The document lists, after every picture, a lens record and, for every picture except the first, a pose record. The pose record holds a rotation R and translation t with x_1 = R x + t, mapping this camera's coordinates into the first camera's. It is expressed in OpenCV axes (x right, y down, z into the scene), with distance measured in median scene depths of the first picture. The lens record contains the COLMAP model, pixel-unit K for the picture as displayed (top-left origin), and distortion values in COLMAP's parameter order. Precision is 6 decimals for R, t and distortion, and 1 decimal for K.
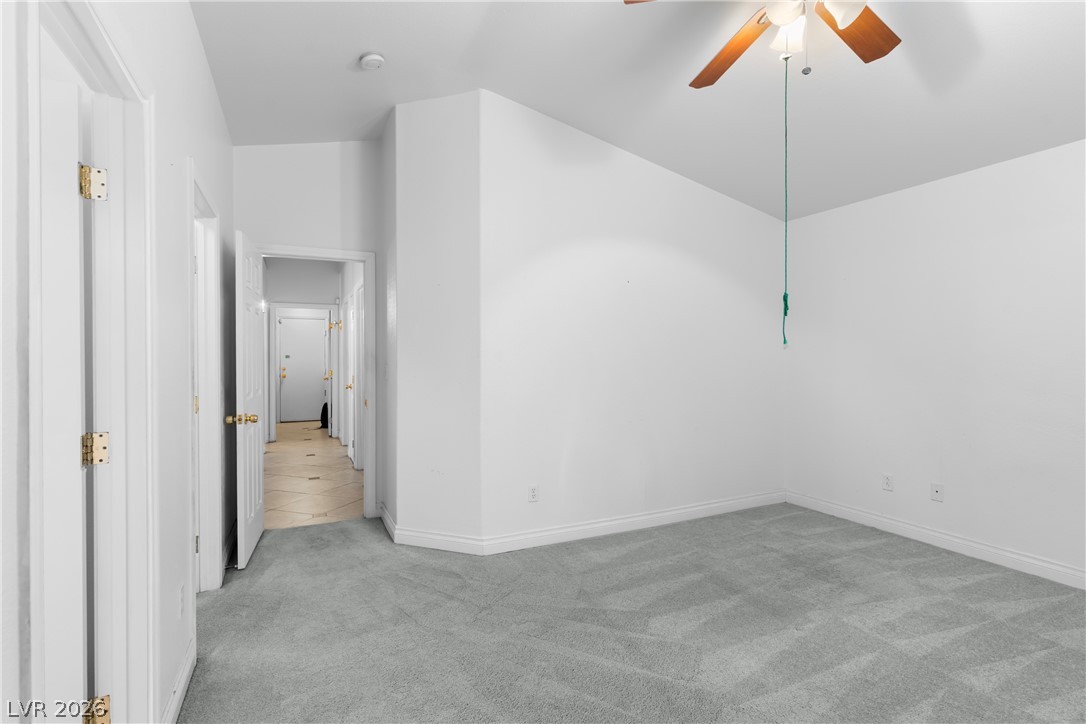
lens RADIAL K [[515.2, 0, 550.0], [0, 515.2, 362.2], [0, 0, 1]] dist [-0.001867, 0.001068]
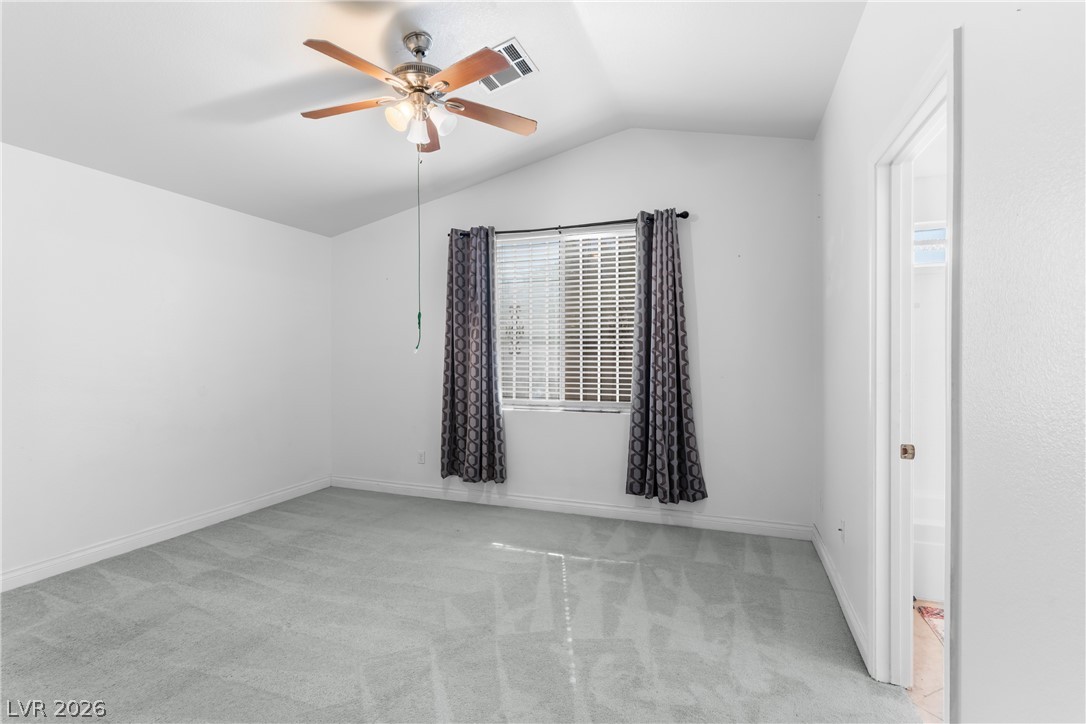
lens RADIAL K [[515.2, 0, 544.6], [0, 515.2, 360.4], [0, 0, 1]] dist [-0.001867, 0.001068]
pose [[-0.700895, 0.000806, 0.713264, -0.475732], [0.005746, 0.999973, 0.004517, -0.006029], [-0.713242, 0.007264, -0.700880, 1.074949]]
